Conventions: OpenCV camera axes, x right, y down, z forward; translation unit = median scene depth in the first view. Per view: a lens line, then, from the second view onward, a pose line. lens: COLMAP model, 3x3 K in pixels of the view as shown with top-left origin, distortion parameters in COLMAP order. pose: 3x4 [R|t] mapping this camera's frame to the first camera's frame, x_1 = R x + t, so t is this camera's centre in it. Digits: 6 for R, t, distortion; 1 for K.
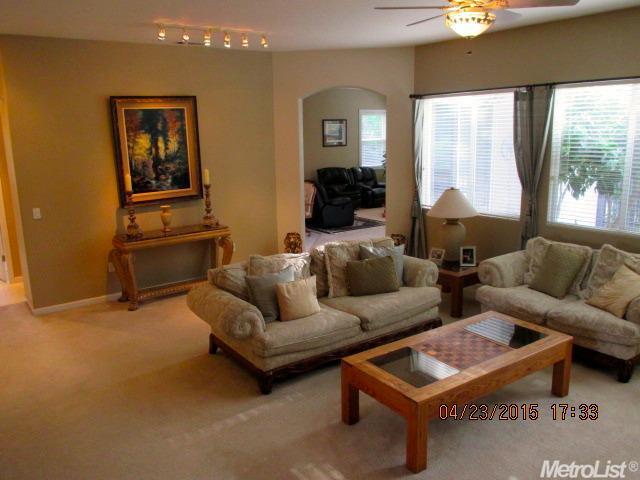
lens RADIAL K [[535.6, 0, 320.0], [0, 535.6, 240.0], [0, 0, 1]] dist [-0.028250, 0.005543]
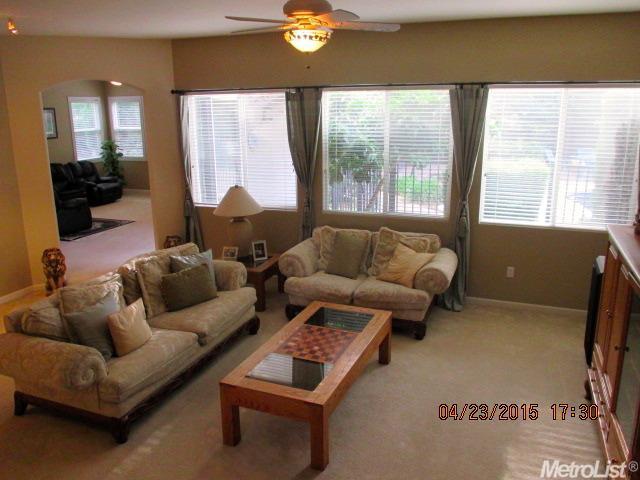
lens RADIAL K [[535.6, 0, 320.0], [0, 535.6, 240.0], [0, 0, 1]] dist [-0.028250, 0.005543]
pose [[0.838572, -0.126342, 0.529938, -0.200089], [0.107627, 0.991986, 0.066188, -0.053369], [-0.534053, 0.001532, 0.845449, 0.063650]]
